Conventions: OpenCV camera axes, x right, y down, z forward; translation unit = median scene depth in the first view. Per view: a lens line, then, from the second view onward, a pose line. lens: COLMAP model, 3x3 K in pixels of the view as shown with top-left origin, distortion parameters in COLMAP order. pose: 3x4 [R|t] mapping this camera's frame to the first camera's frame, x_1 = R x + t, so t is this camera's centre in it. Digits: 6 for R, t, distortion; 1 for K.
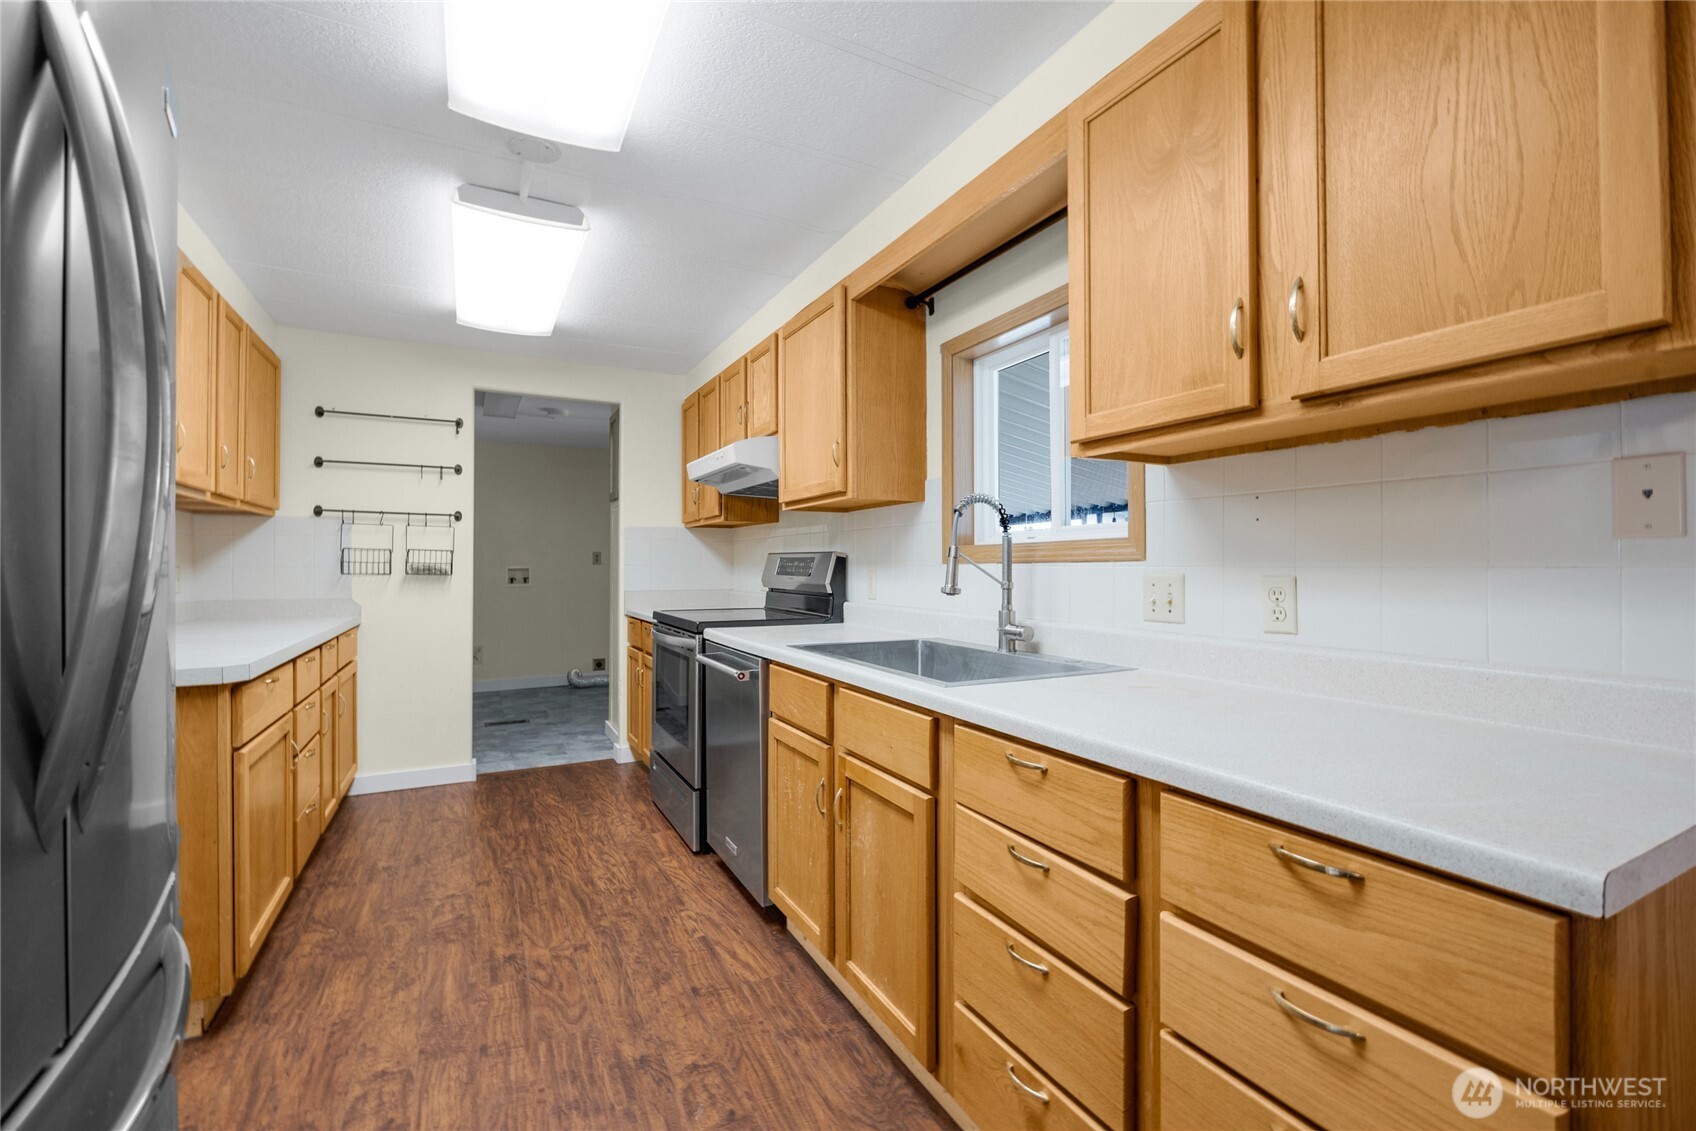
lens RADIAL K [[743.2, 0, 859.0], [0, 743.2, 555.7], [0, 0, 1]] dist [-0.011406, 0.000441]
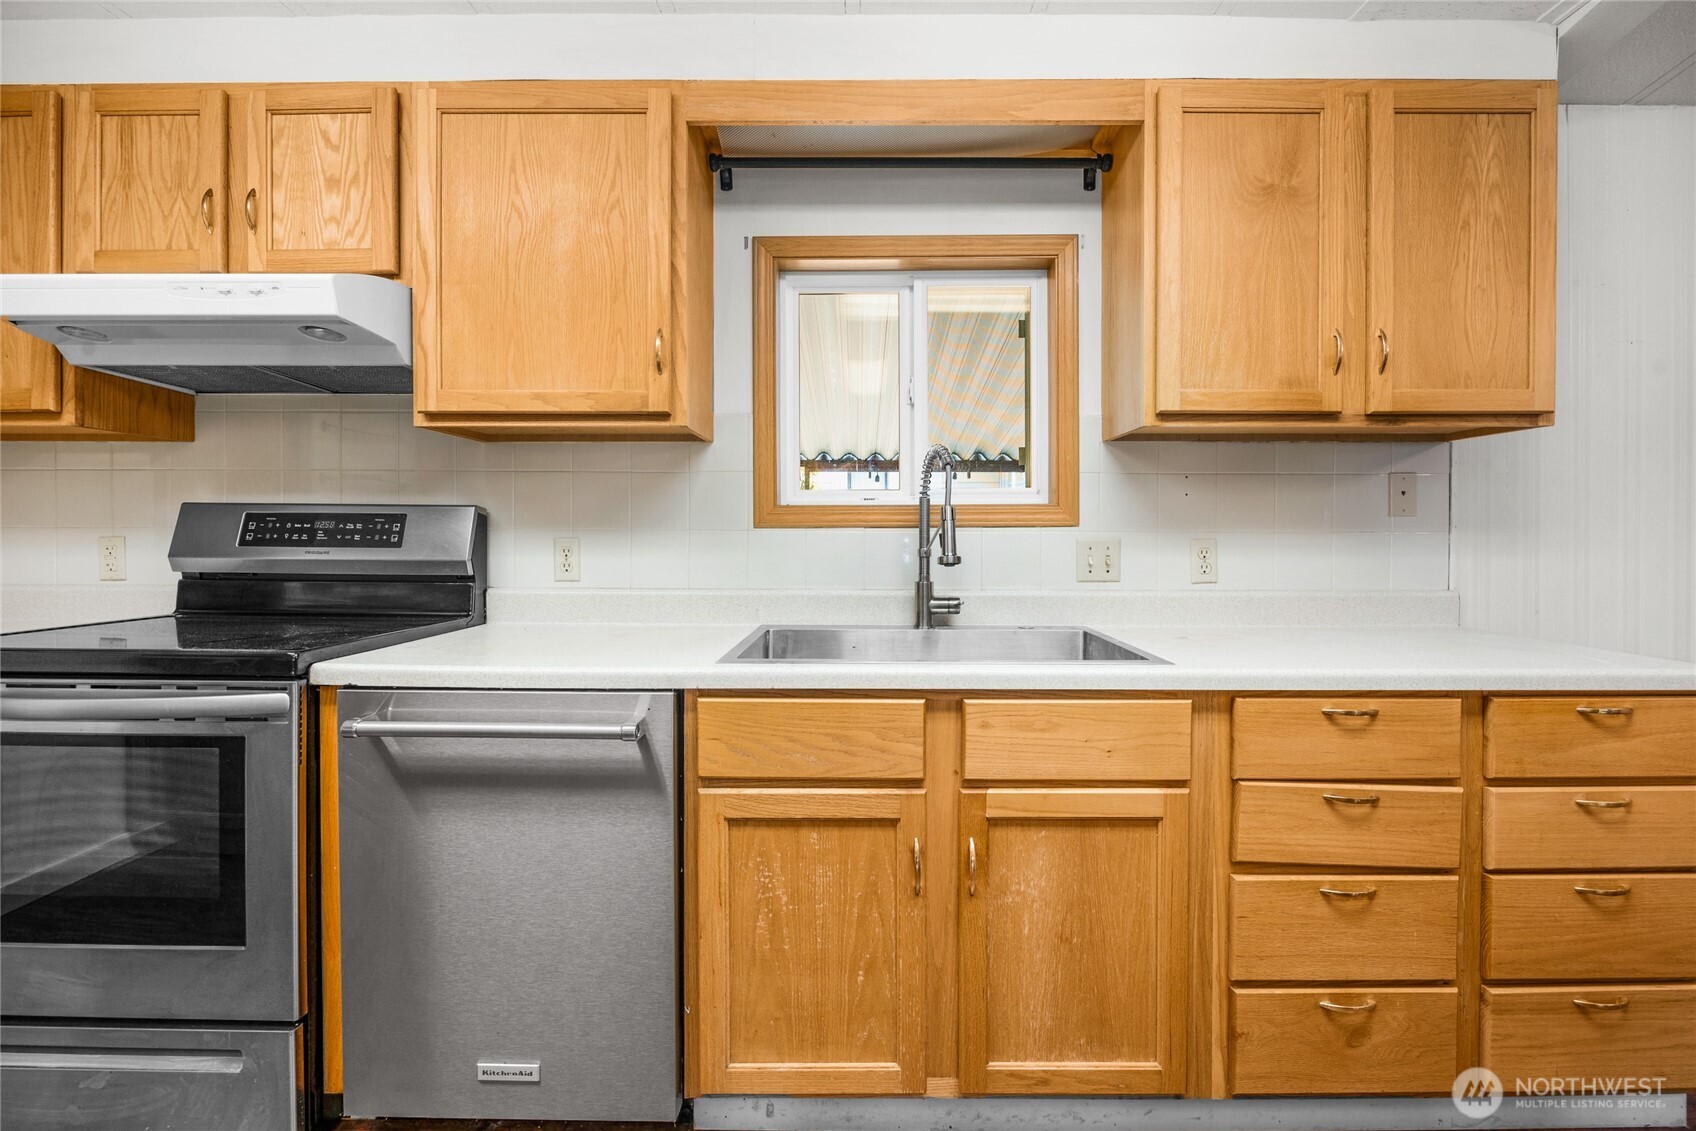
lens RADIAL K [[743.2, 0, 838.2], [0, 743.2, 542.8], [0, 0, 1]] dist [-0.011406, 0.000441]
pose [[0.460269, -0.006682, 0.887754, -0.561082], [-0.013669, 0.999800, 0.014612, 0.014760], [-0.887674, -0.018860, 0.460086, 0.615762]]
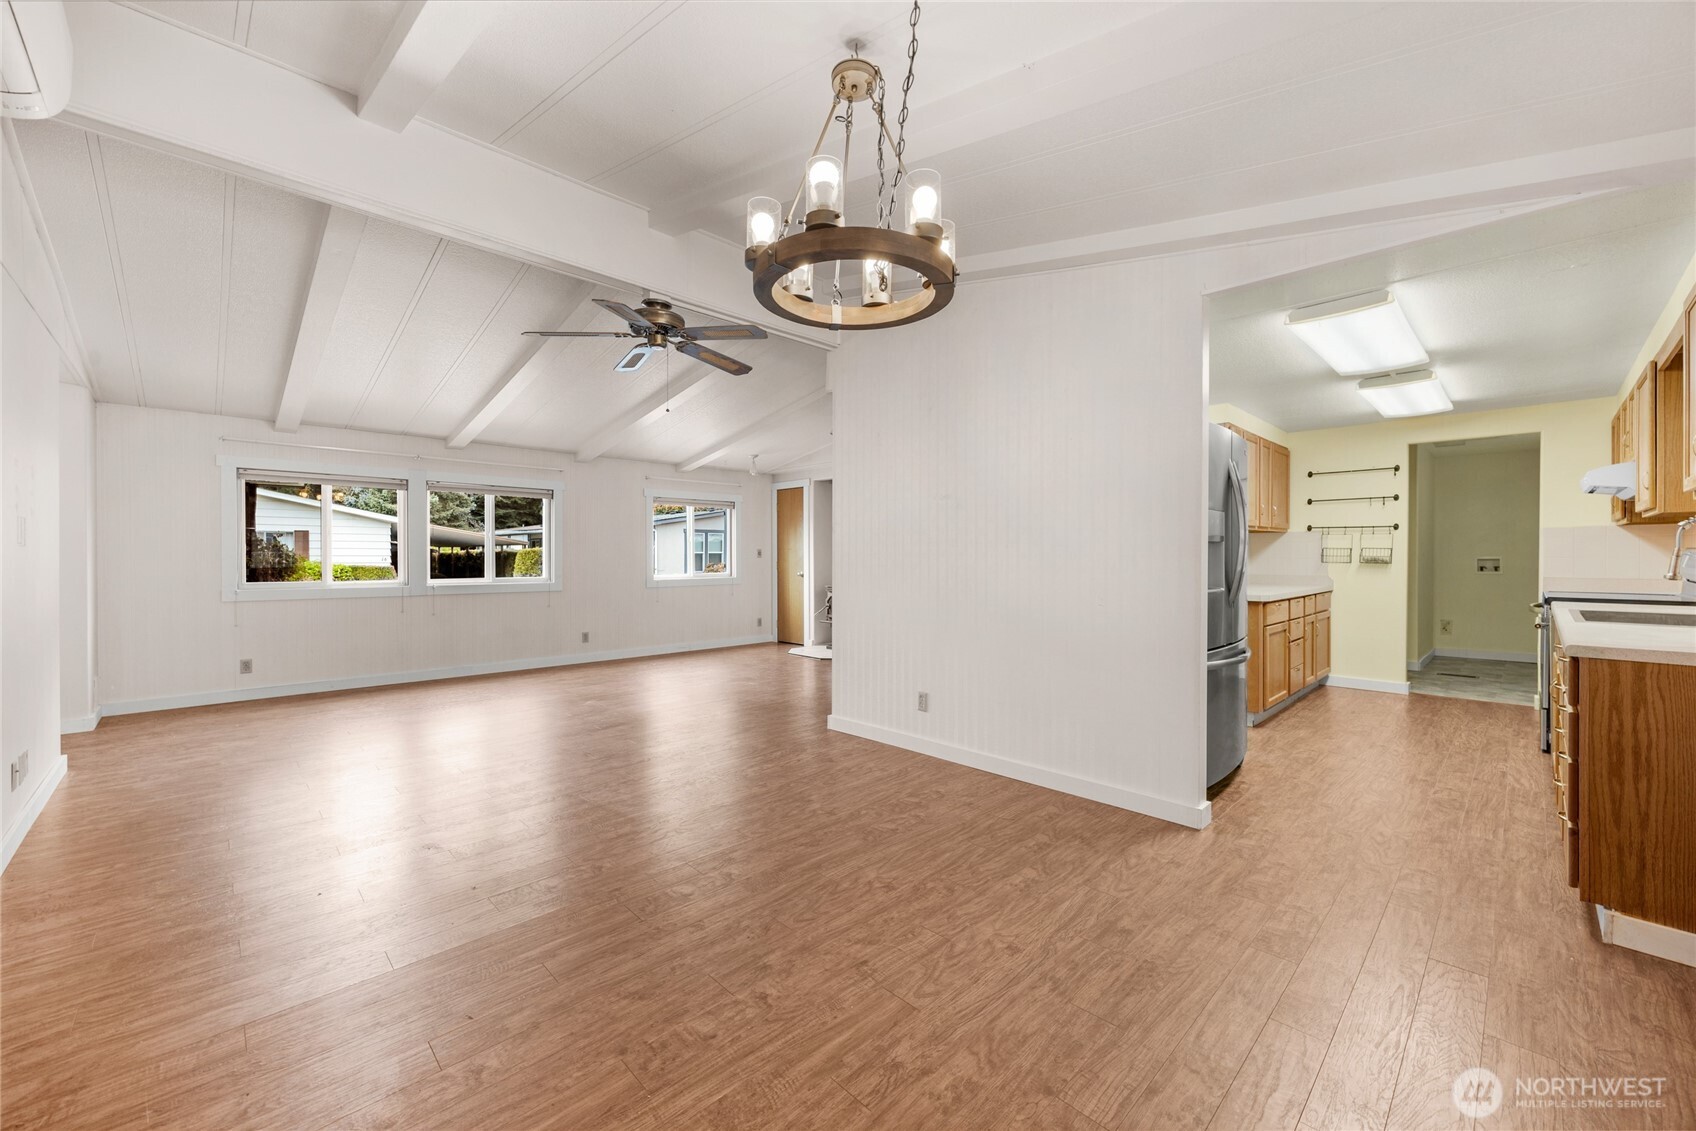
lens RADIAL K [[648.6, 0, 842.7], [0, 648.6, 565.8], [0, 0, 1]] dist [0.007836, 0.001658]
pose [[0.278504, 0.015372, -0.960312, 0.812468], [0.014563, 0.999689, 0.020226, -0.026362], [0.960325, -0.019618, 0.278193, -0.919462]]
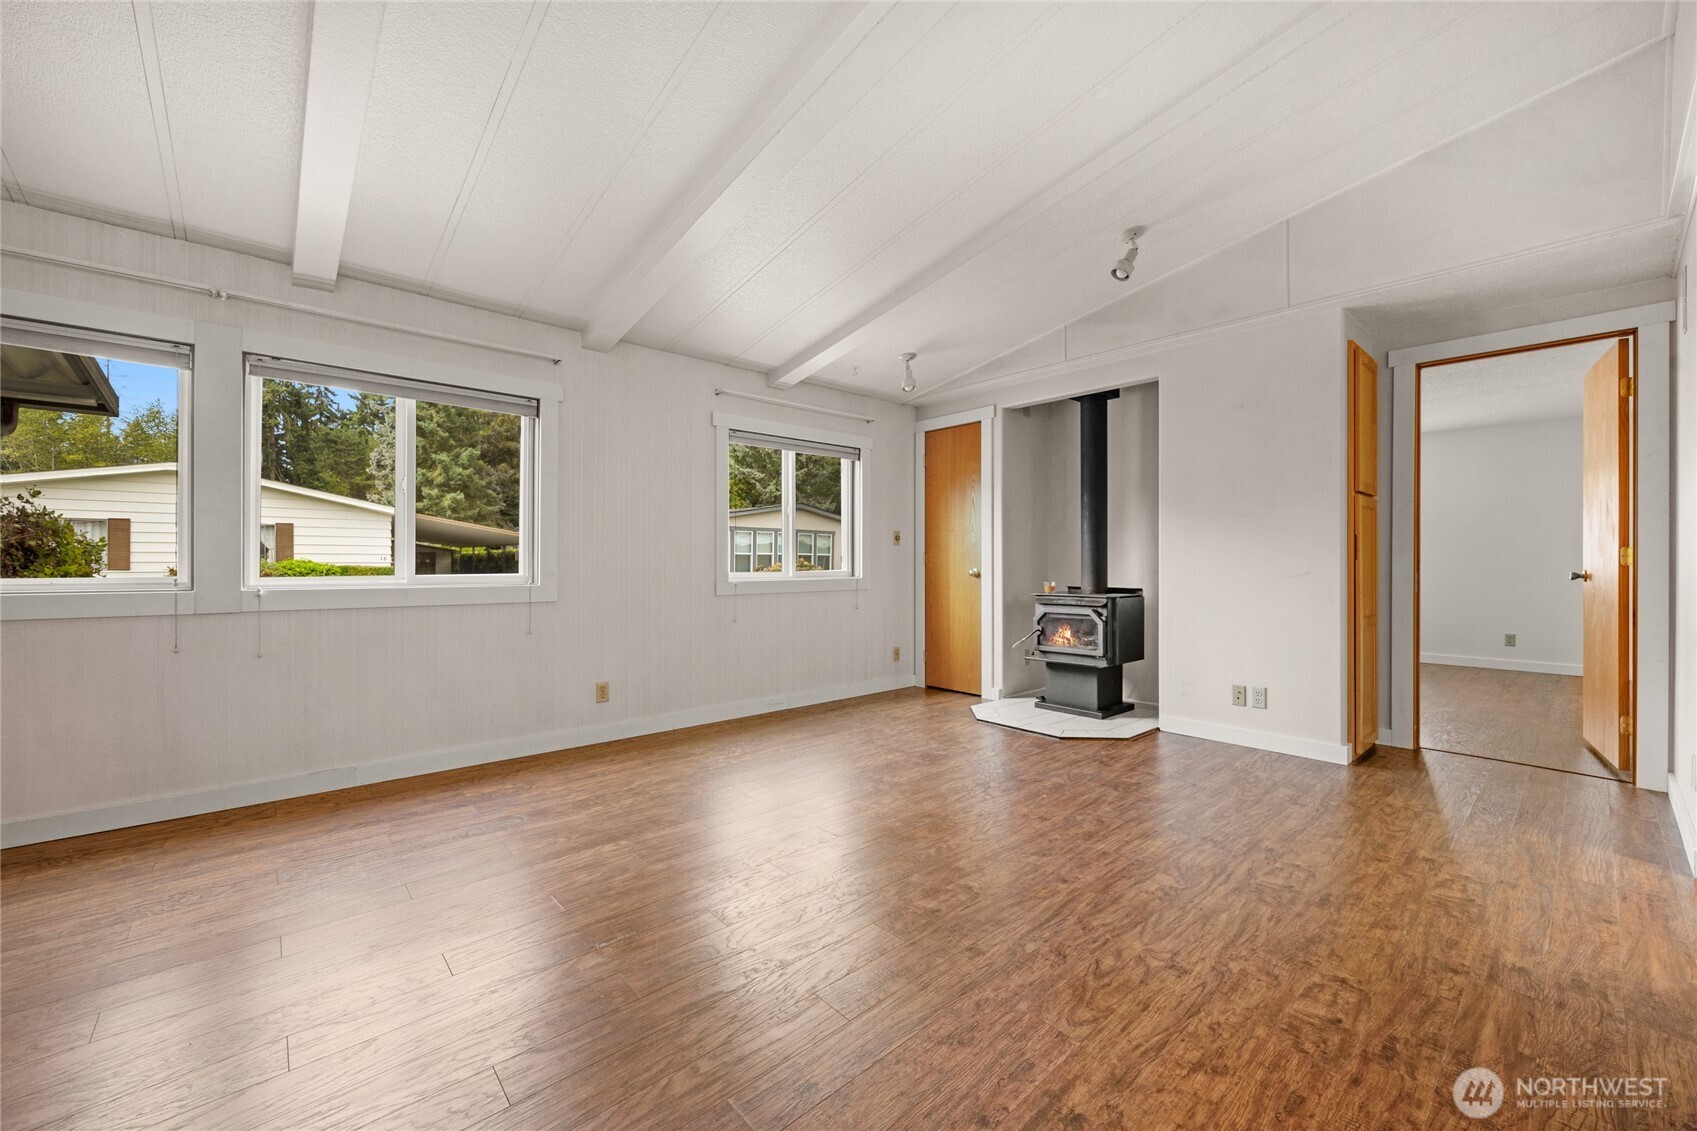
lens RADIAL K [[649.0, 0, 834.3], [0, 649.0, 566.4], [0, 0, 1]] dist [0.007836, 0.001658]
pose [[0.218073, 0.007784, -0.975901, -0.842749], [0.013910, 0.999842, 0.011083, 0.041902], [0.975833, -0.015992, 0.217931, -1.033410]]
